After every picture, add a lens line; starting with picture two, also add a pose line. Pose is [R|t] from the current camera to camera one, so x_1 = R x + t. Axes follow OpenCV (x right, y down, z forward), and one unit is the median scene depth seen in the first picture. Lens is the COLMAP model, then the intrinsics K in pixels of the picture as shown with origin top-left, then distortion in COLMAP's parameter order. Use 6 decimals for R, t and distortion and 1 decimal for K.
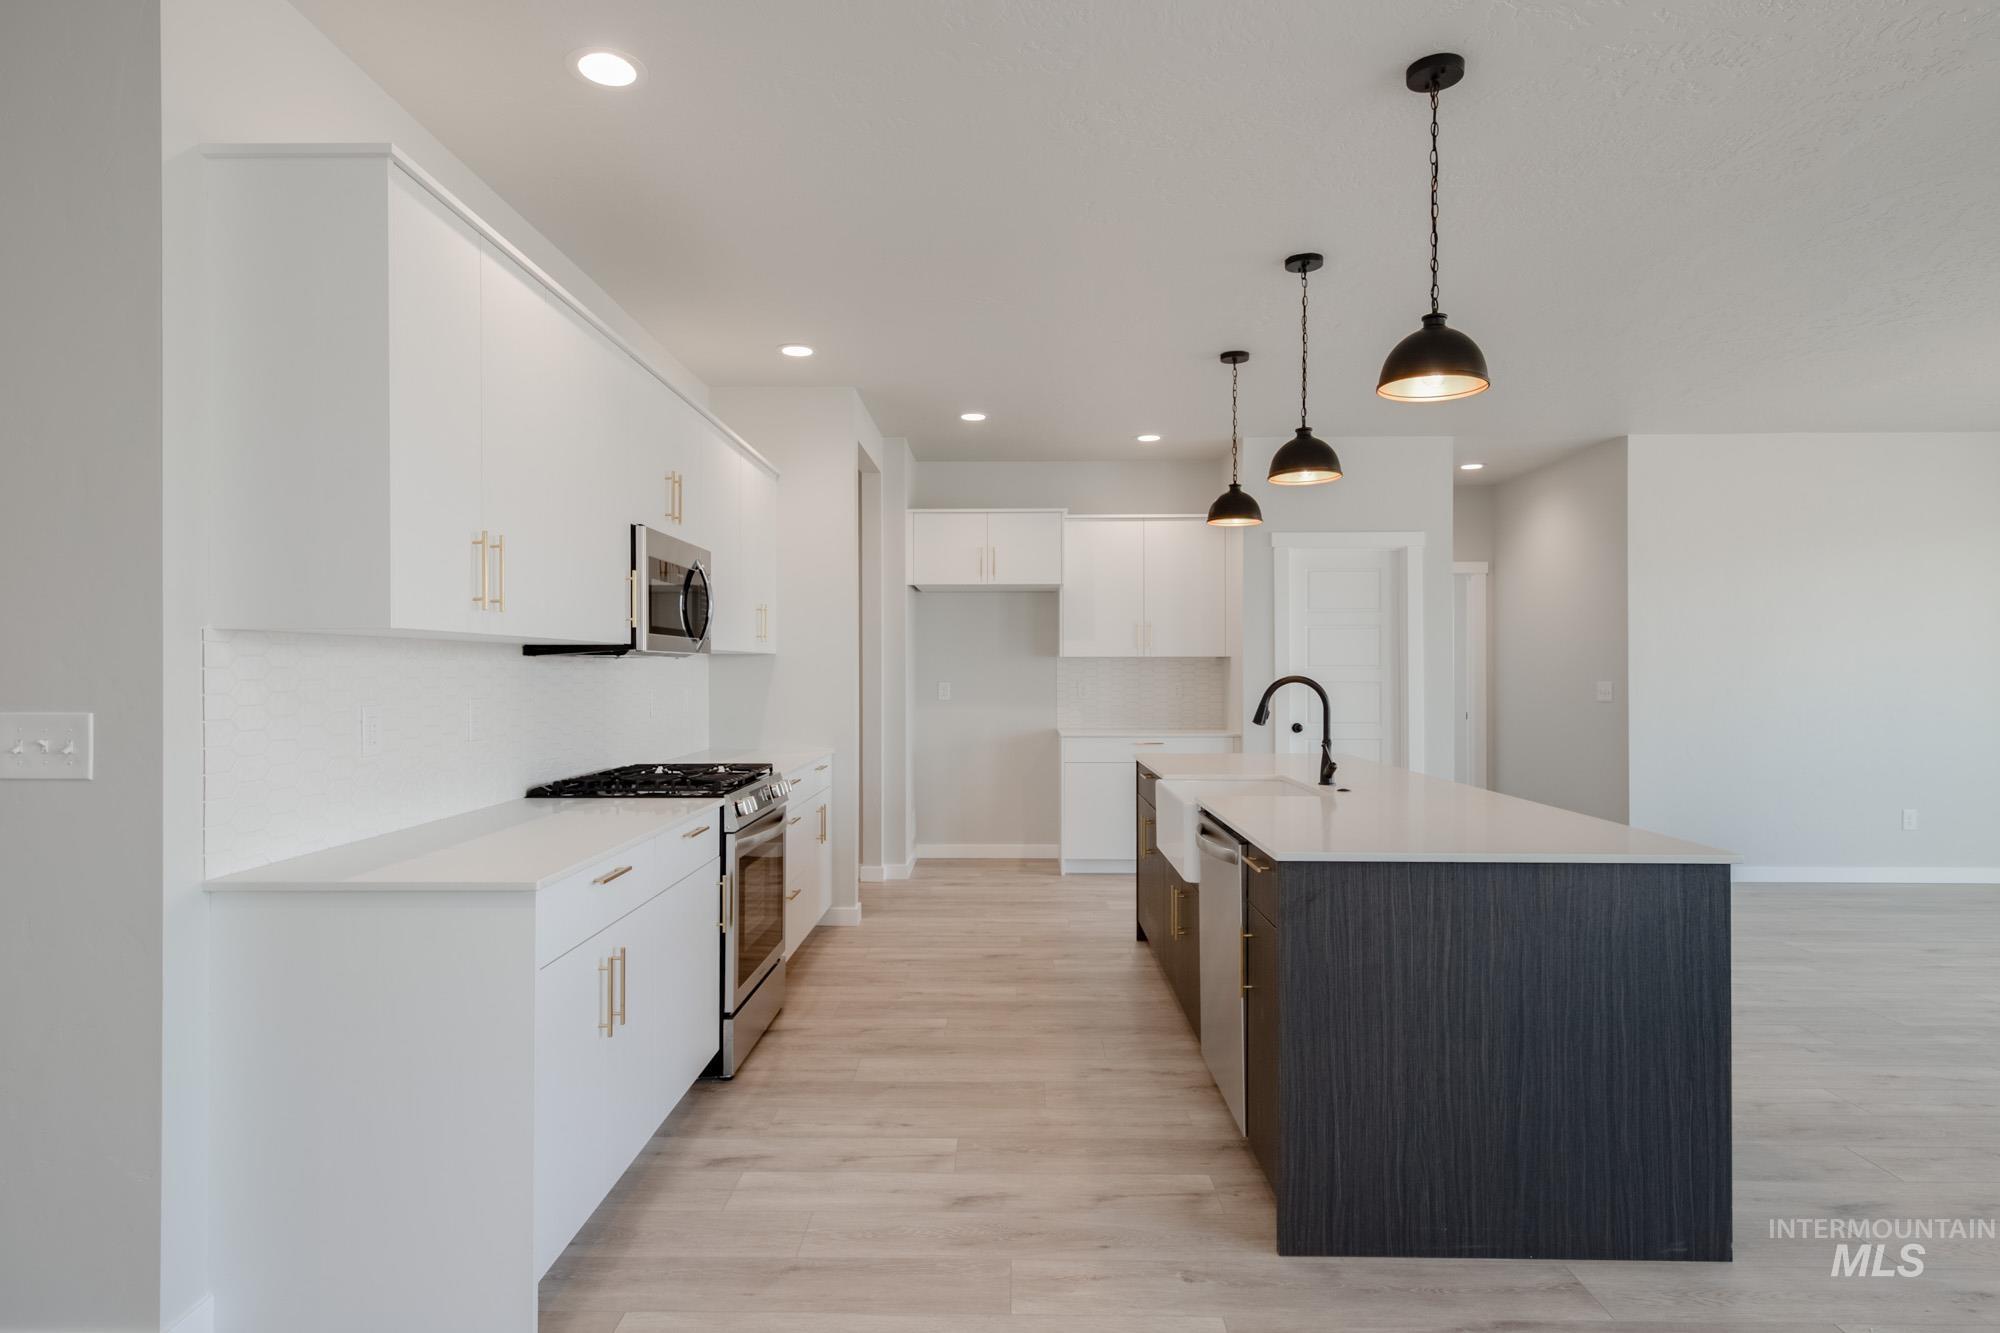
lens RADIAL K [[956.8, 0, 1027.5], [0, 956.8, 664.4], [0, 0, 1]] dist [0.002887, 0.000284]
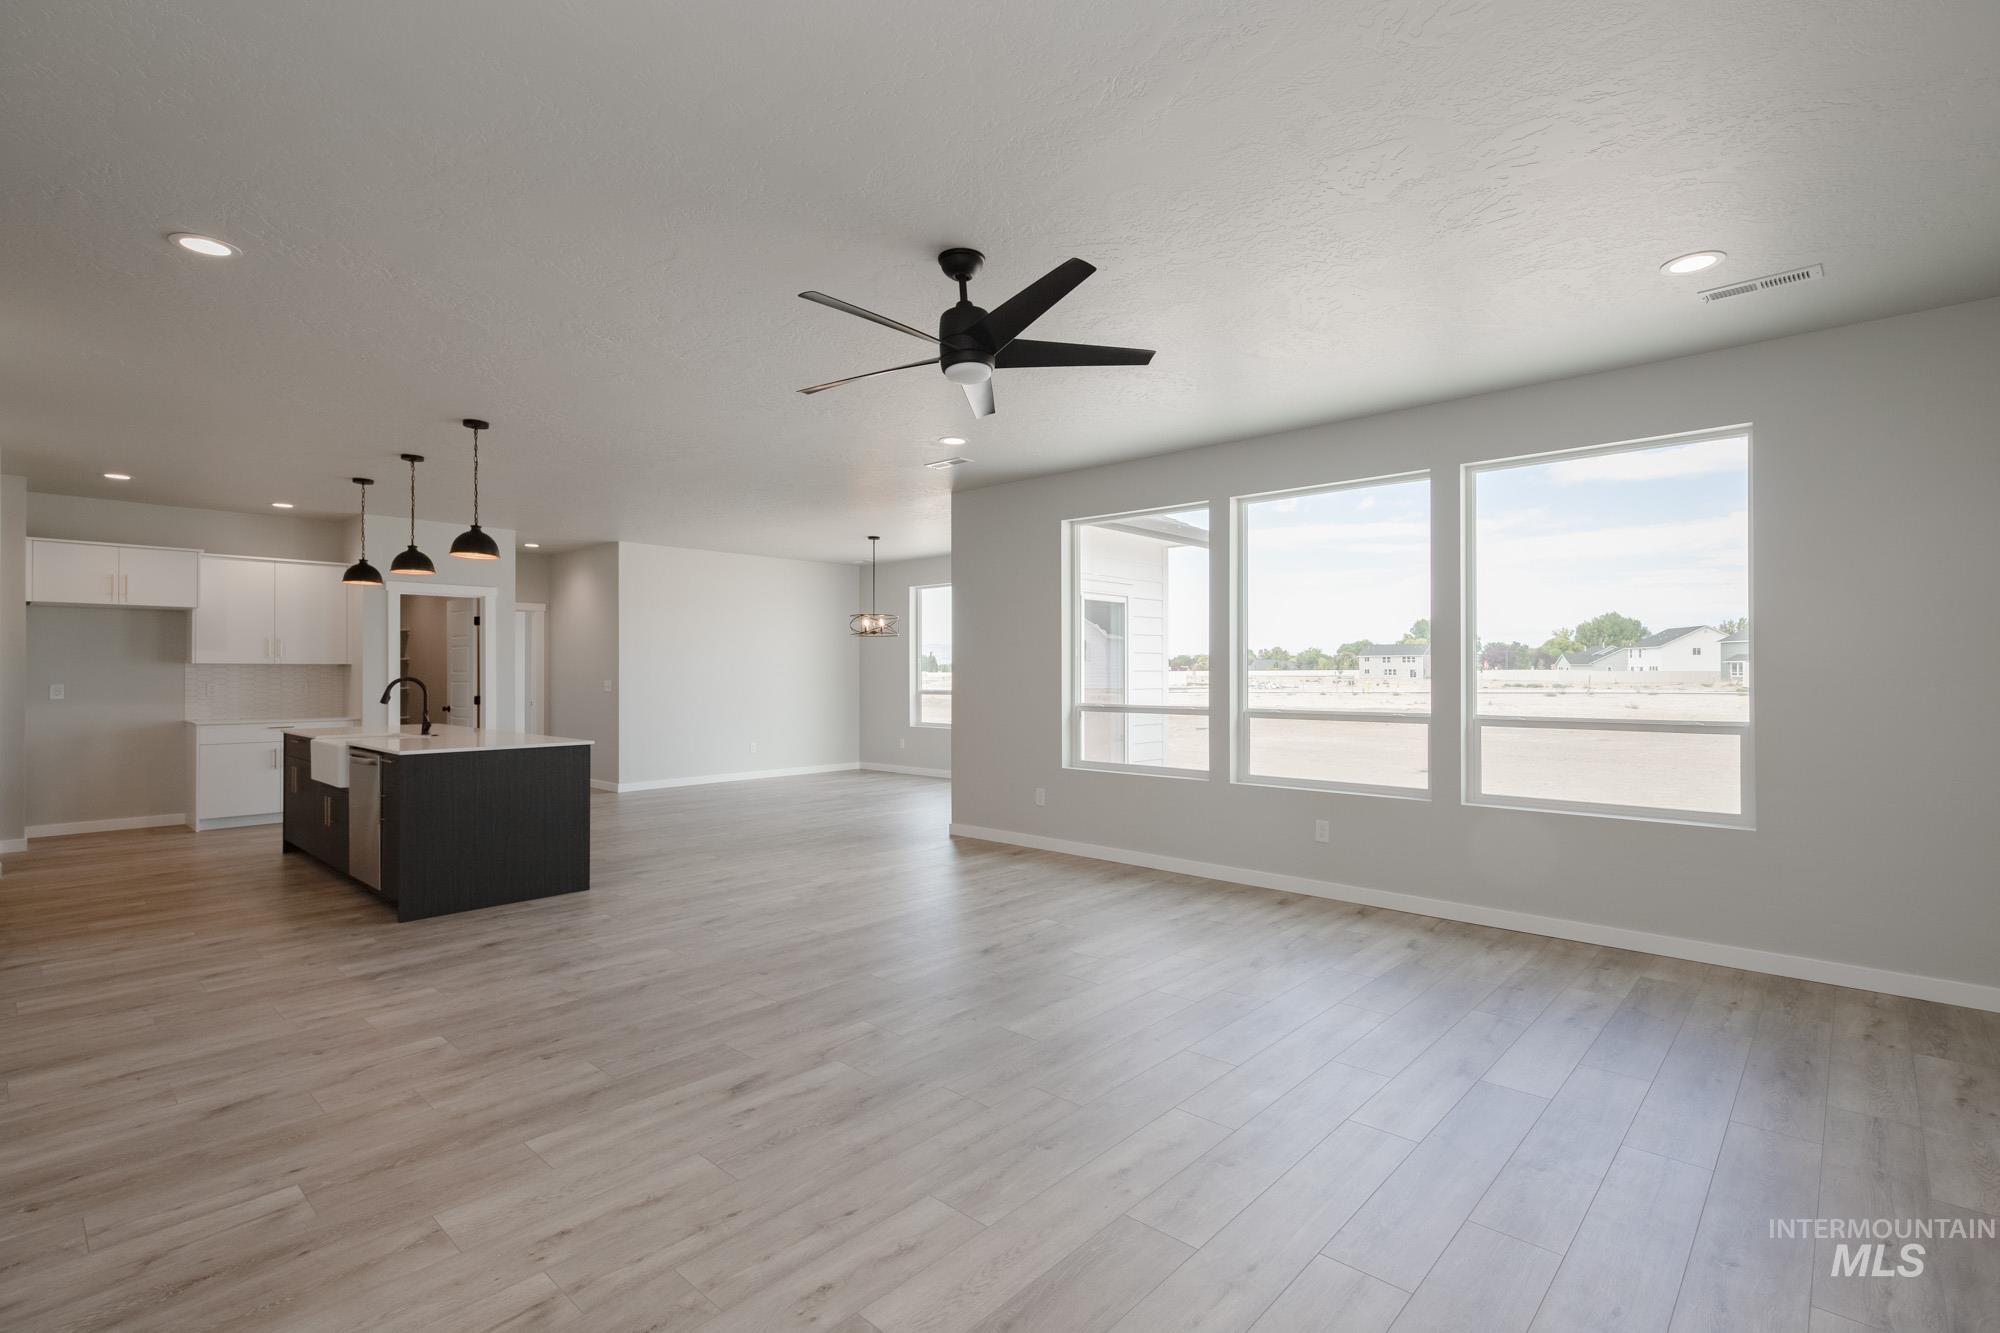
lens RADIAL K [[945.4, 0, 991.2], [0, 945.4, 669.7], [0, 0, 1]] dist [0.011485, -0.001188]
pose [[0.670681, 0.004967, 0.741729, -0.199295], [-0.004863, 0.999986, -0.002299, -0.002142], [-0.741730, -0.002065, 0.670696, -0.659019]]
